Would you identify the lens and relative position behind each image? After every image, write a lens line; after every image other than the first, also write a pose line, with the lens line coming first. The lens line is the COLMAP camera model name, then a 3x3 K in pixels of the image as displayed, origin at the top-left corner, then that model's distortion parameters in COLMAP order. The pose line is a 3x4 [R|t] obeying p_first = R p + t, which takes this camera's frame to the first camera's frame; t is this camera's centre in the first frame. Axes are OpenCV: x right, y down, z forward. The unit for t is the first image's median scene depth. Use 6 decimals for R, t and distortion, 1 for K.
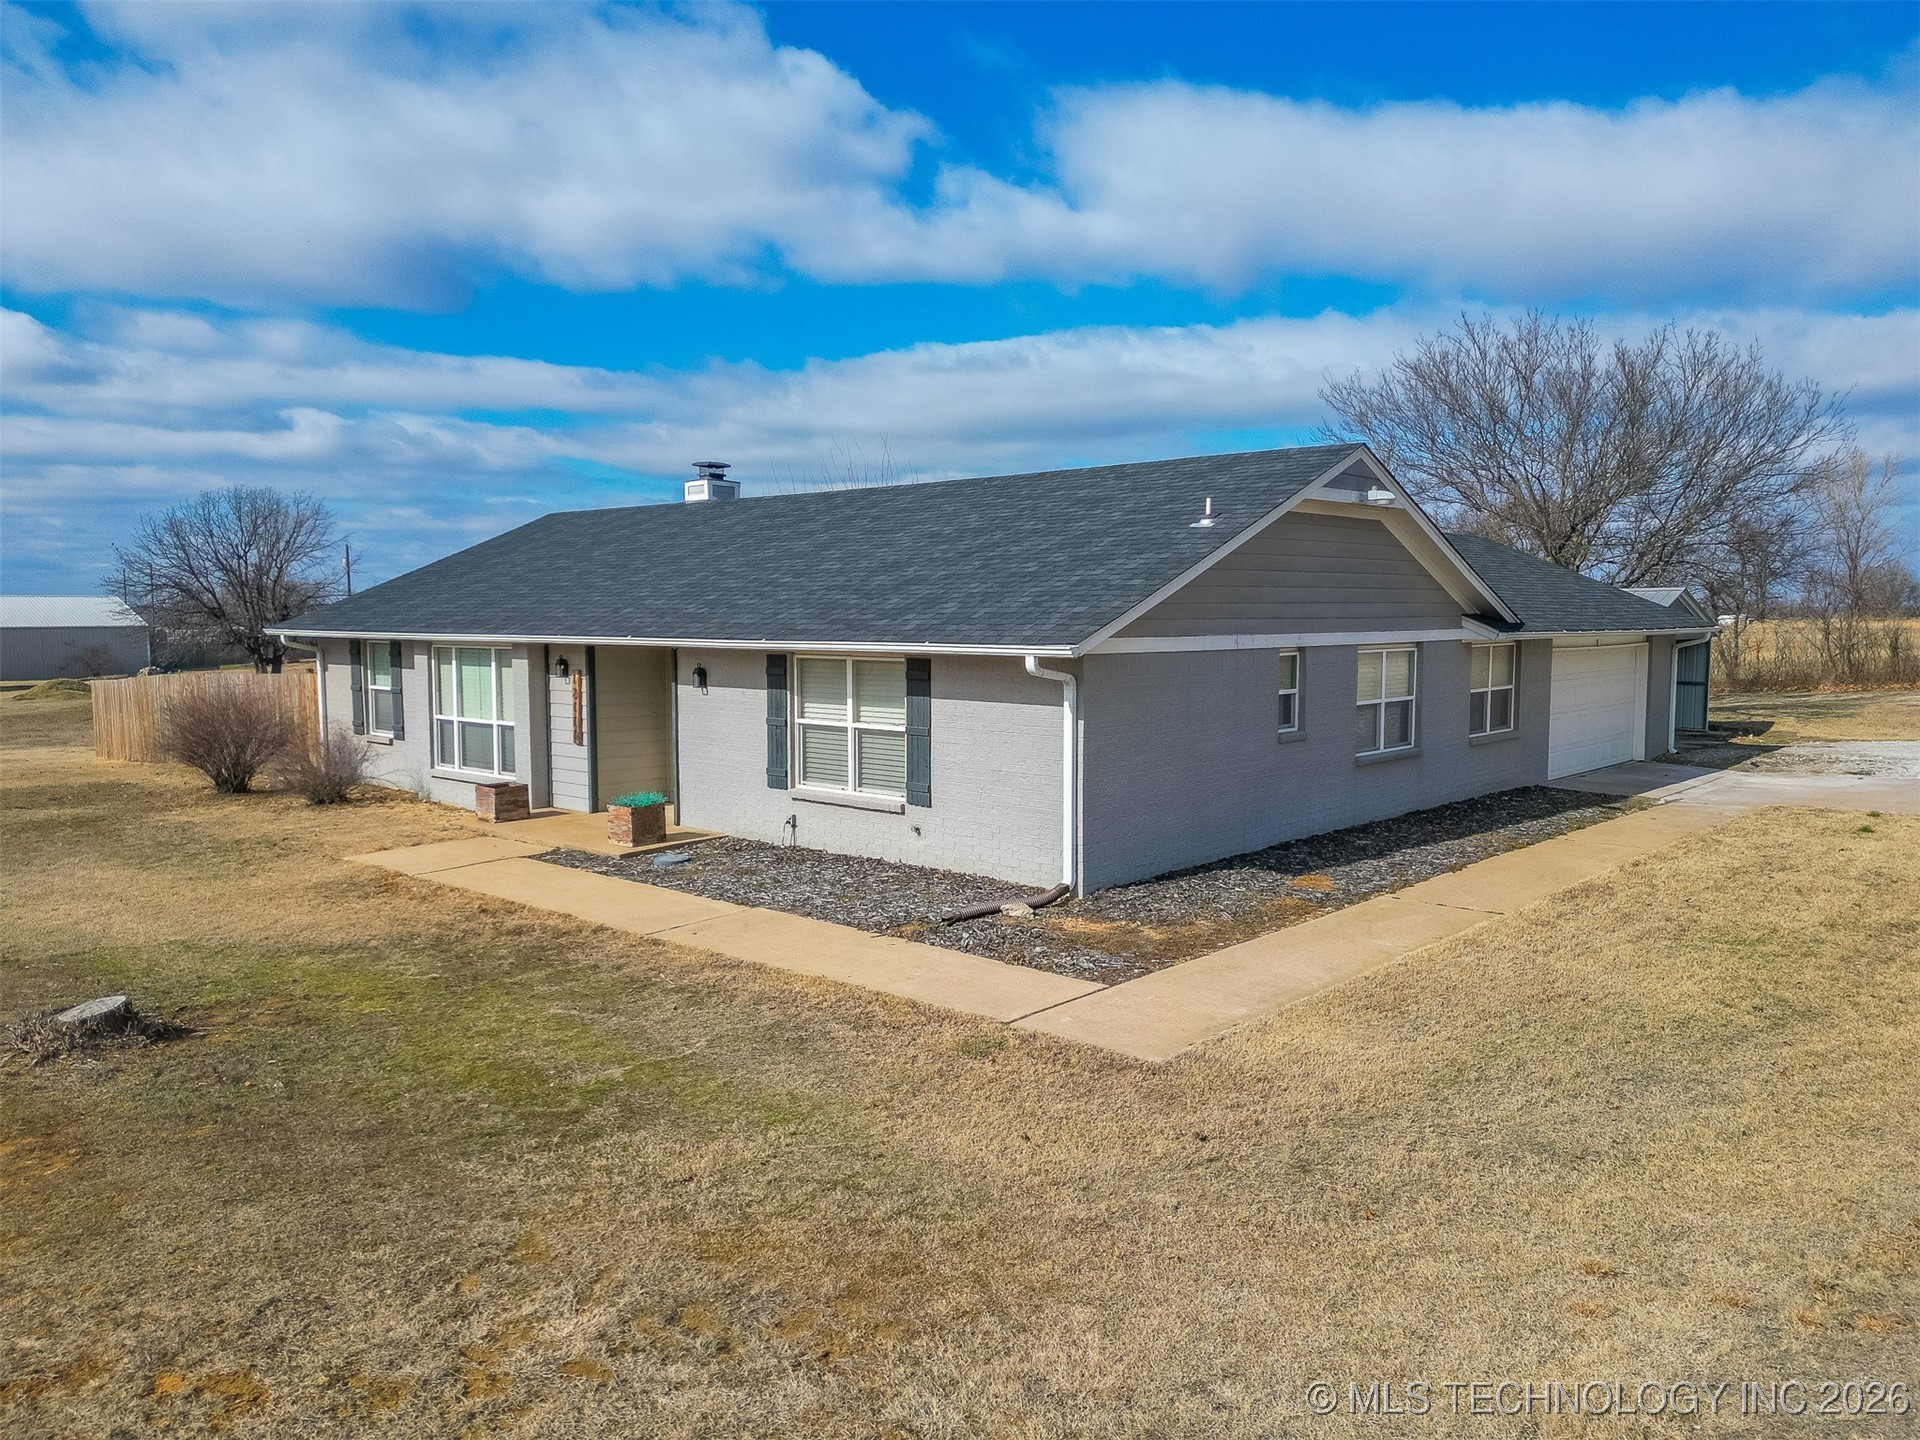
lens RADIAL K [[1368.4, 0, 960.0], [0, 1368.4, 720.0], [0, 0, 1]] dist [0.046572, -0.000431]
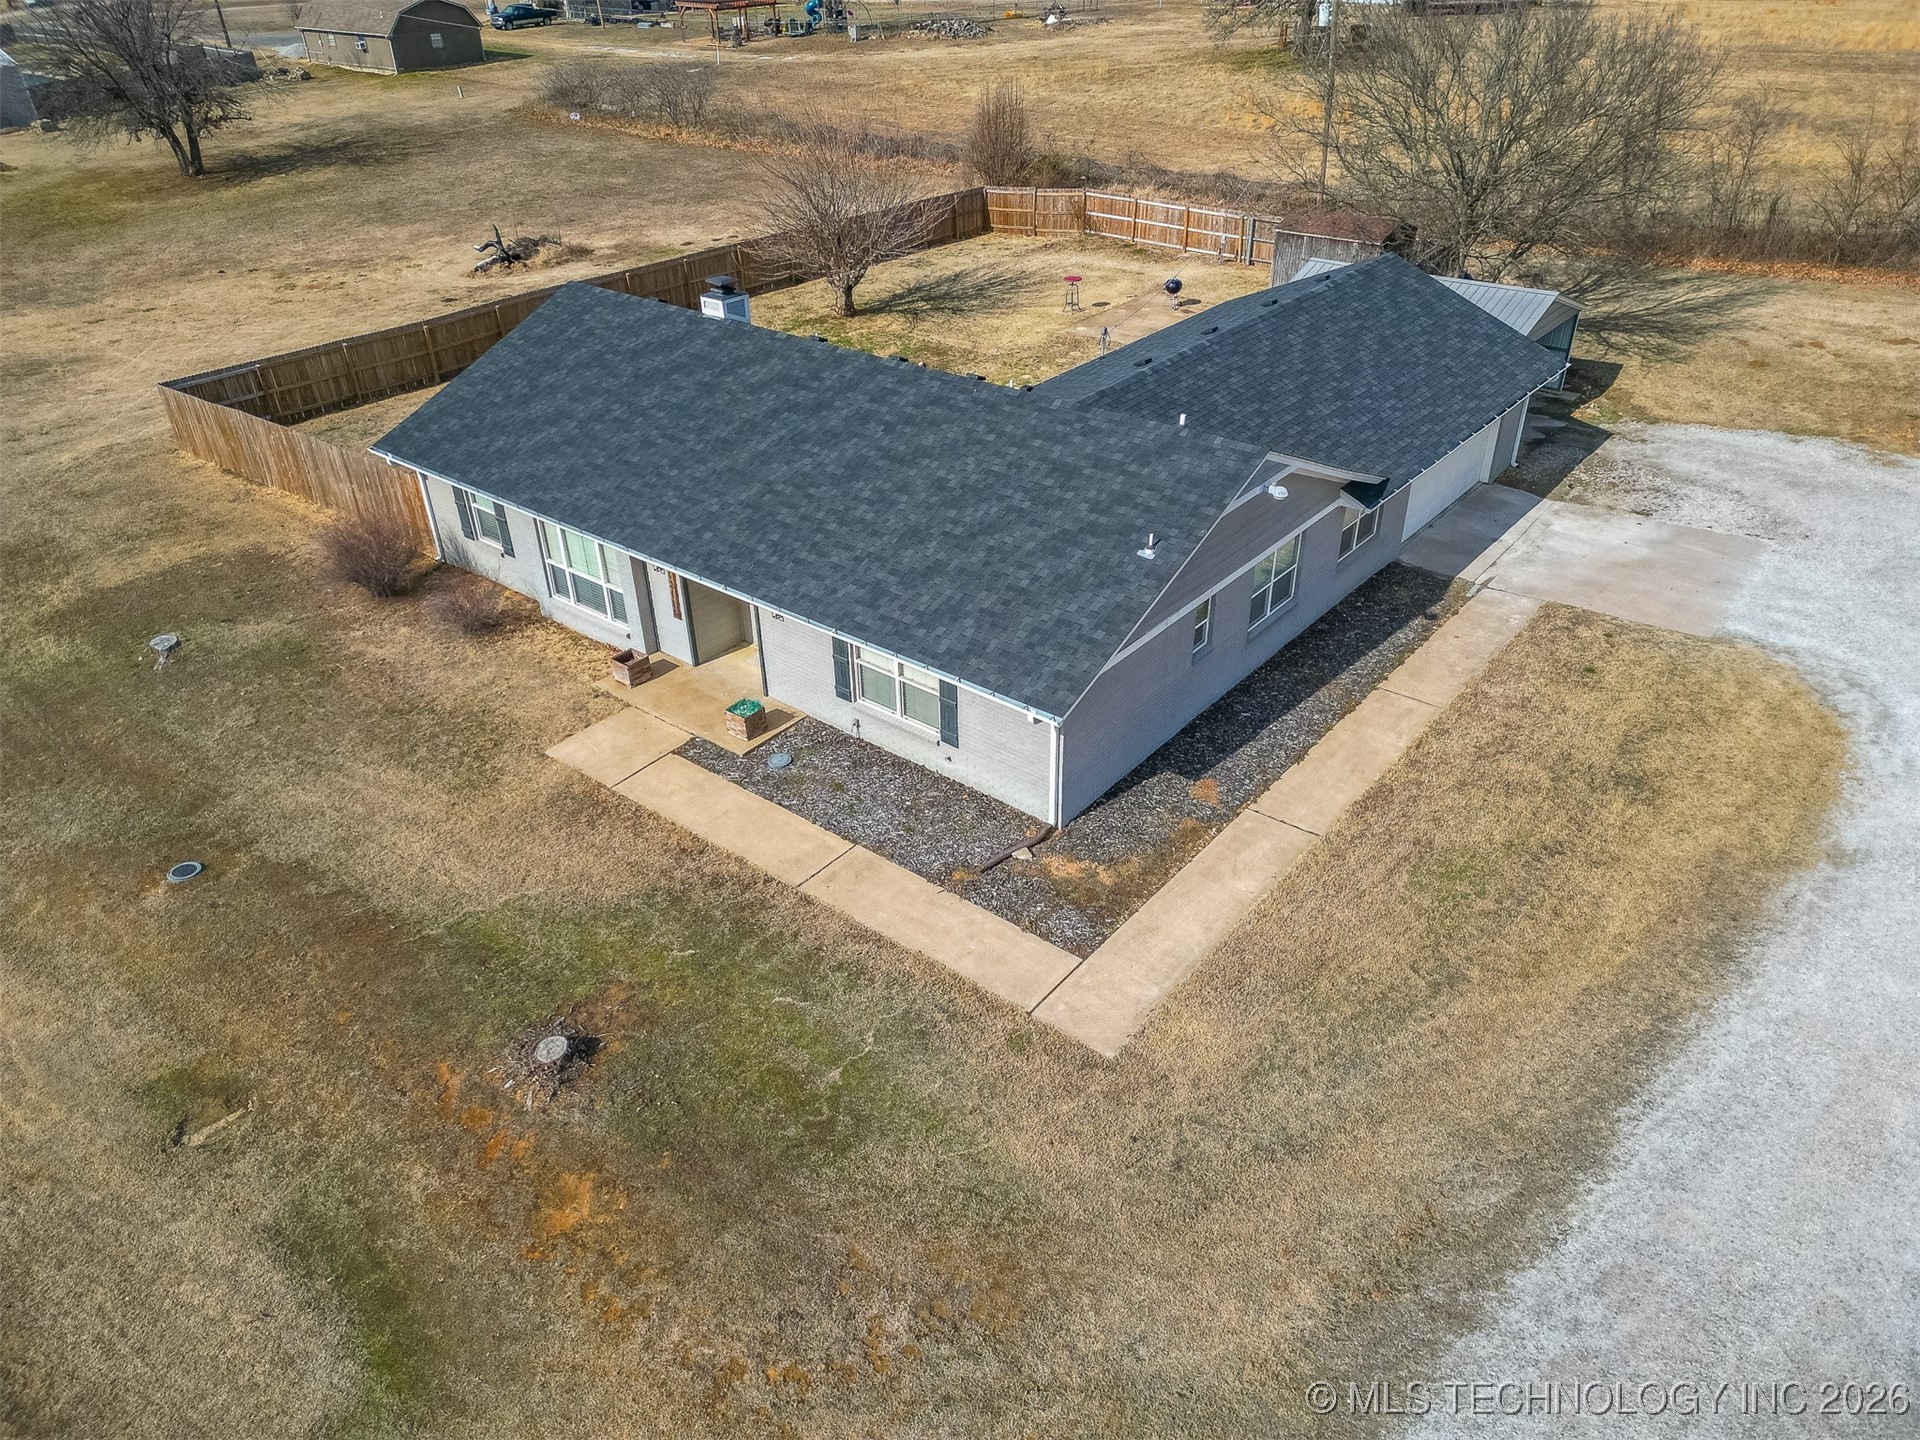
lens RADIAL K [[1311.0, 0, 960.0], [0, 1311.0, 720.0], [0, 0, 1]] dist [0.048699, 0.000103]
pose [[0.998176, -0.047090, 0.037770, -0.065171], [0.023863, 0.882531, 0.469648, -0.575721], [-0.055449, -0.467890, 0.882046, -0.229411]]
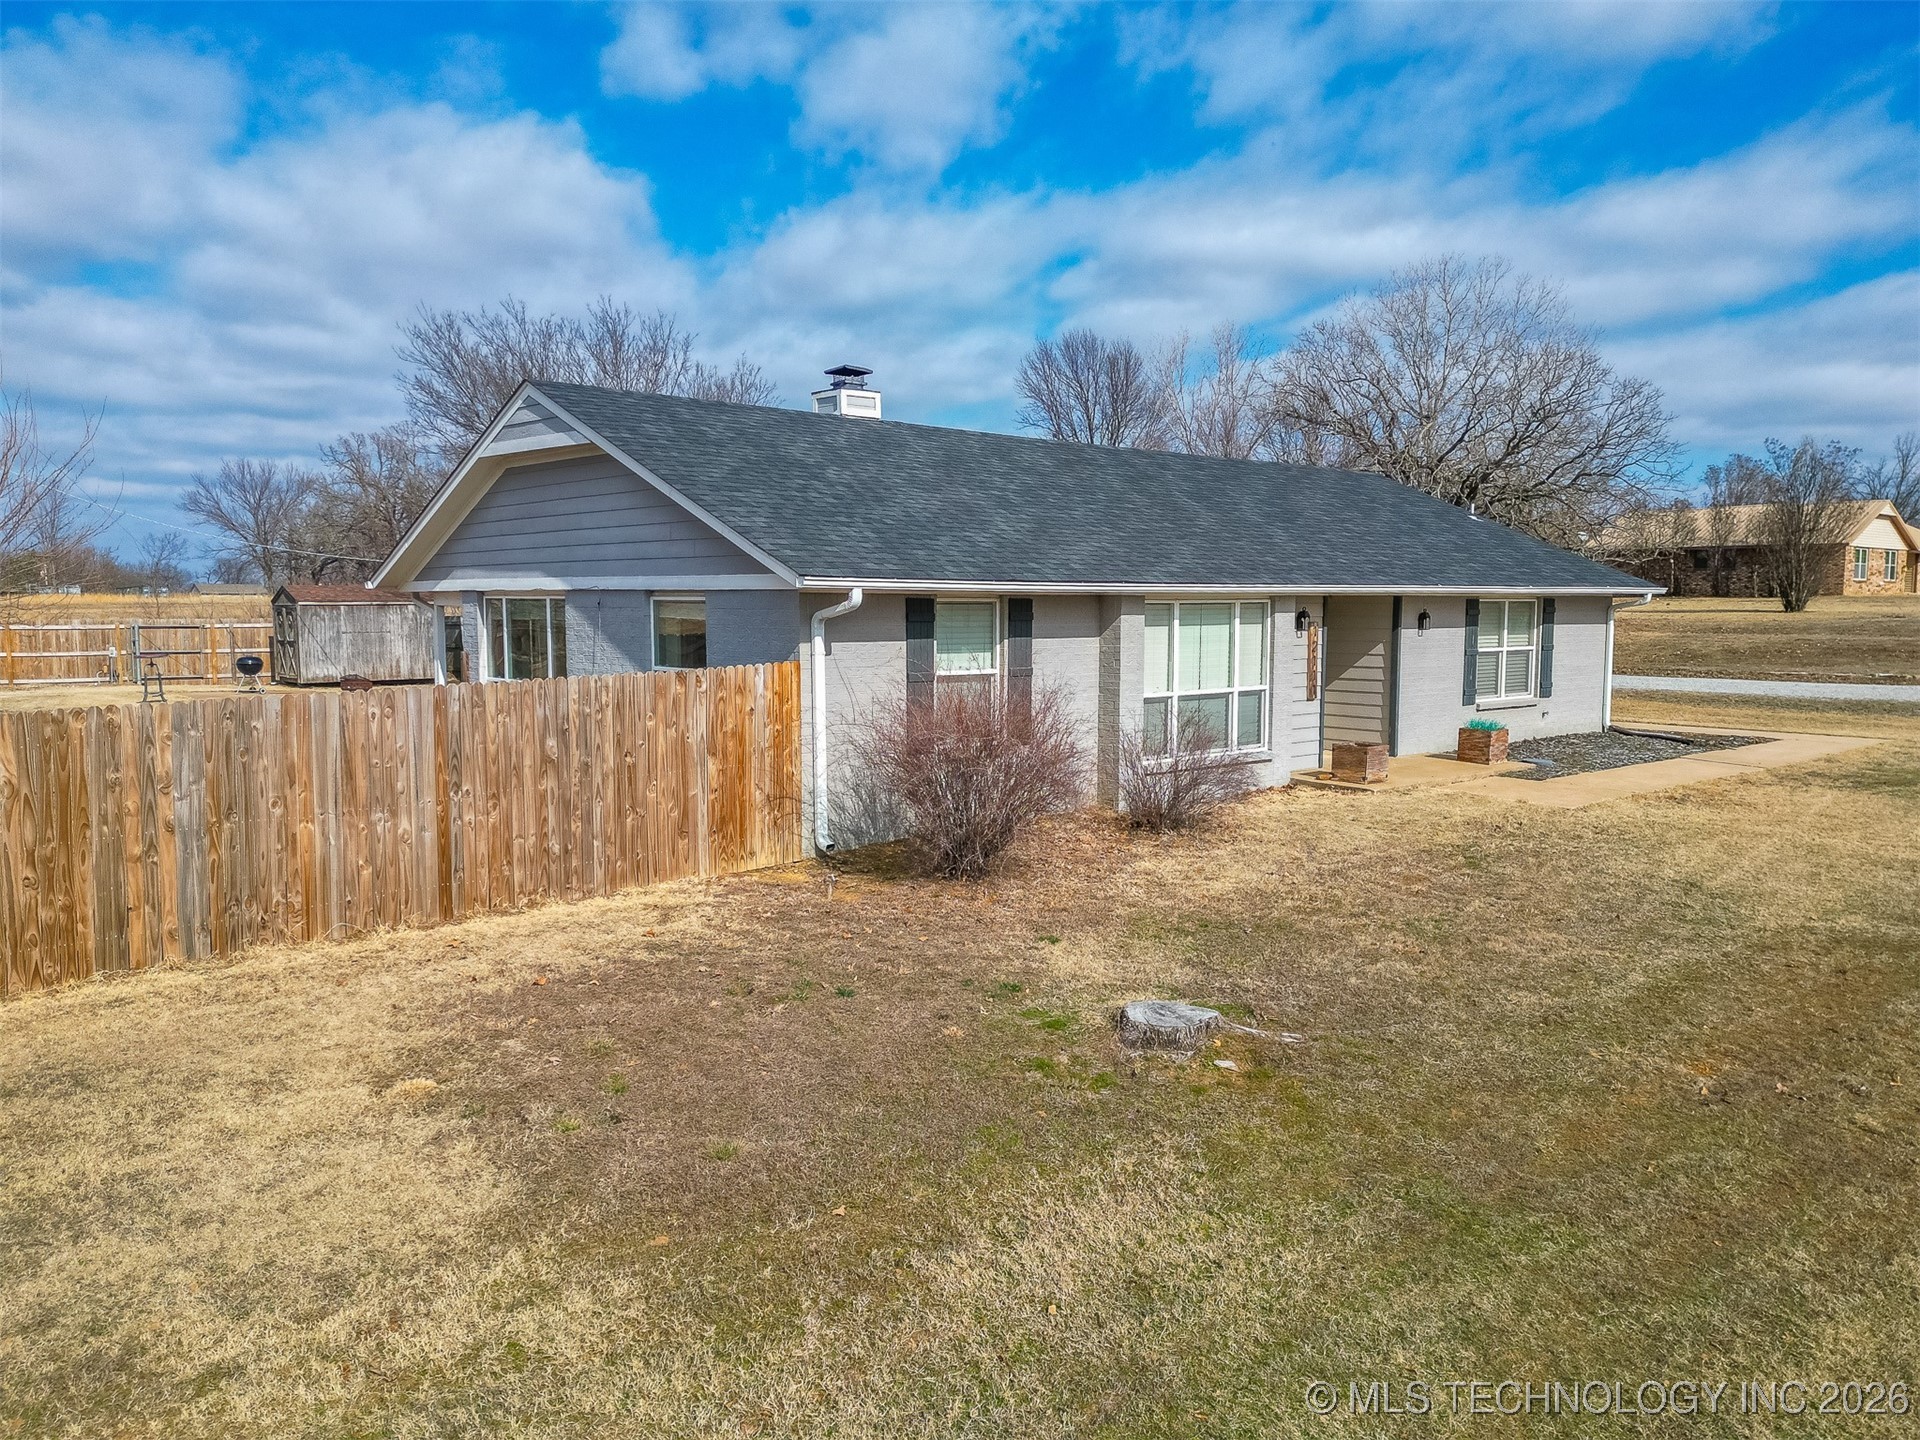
lens RADIAL K [[1503.0, 0, 960.0], [0, 1503.0, 720.0], [0, 0, 1]] dist [0.057860, 0.000200]
pose [[0.118283, -0.112186, 0.986622, -1.563463], [0.043017, 0.993243, 0.107782, -0.106510], [-0.992048, 0.029693, 0.122310, 1.294141]]
